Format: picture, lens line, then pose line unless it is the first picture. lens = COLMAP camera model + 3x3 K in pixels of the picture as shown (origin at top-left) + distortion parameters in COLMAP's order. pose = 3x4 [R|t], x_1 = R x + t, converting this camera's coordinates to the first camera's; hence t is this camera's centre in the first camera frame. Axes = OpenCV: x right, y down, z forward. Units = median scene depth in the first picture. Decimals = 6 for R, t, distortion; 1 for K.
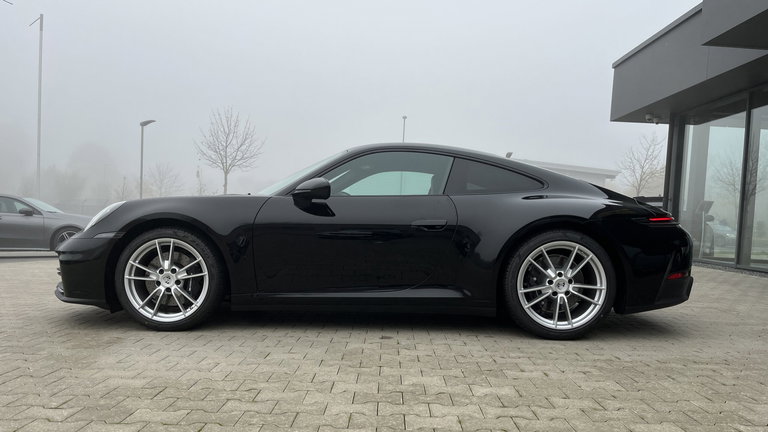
lens RADIAL K [[588.4, 0, 387.6], [0, 588.4, 234.5], [0, 0, 1]] dist [0.028093, -0.048136]
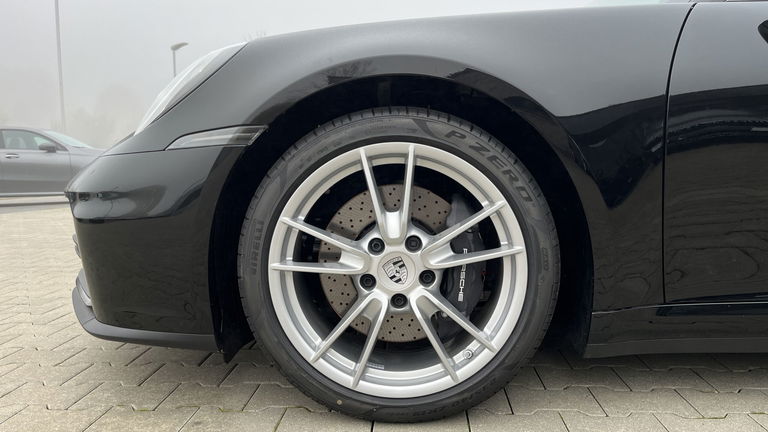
lens RADIAL K [[588.4, 0, 386.3], [0, 588.4, 218.4], [0, 0, 1]] dist [0.028093, -0.048136]
pose [[0.998533, -0.024285, -0.048399, -0.179882], [0.028198, 0.996242, 0.081891, 0.010312], [0.046229, -0.083135, 0.995465, 0.336389]]
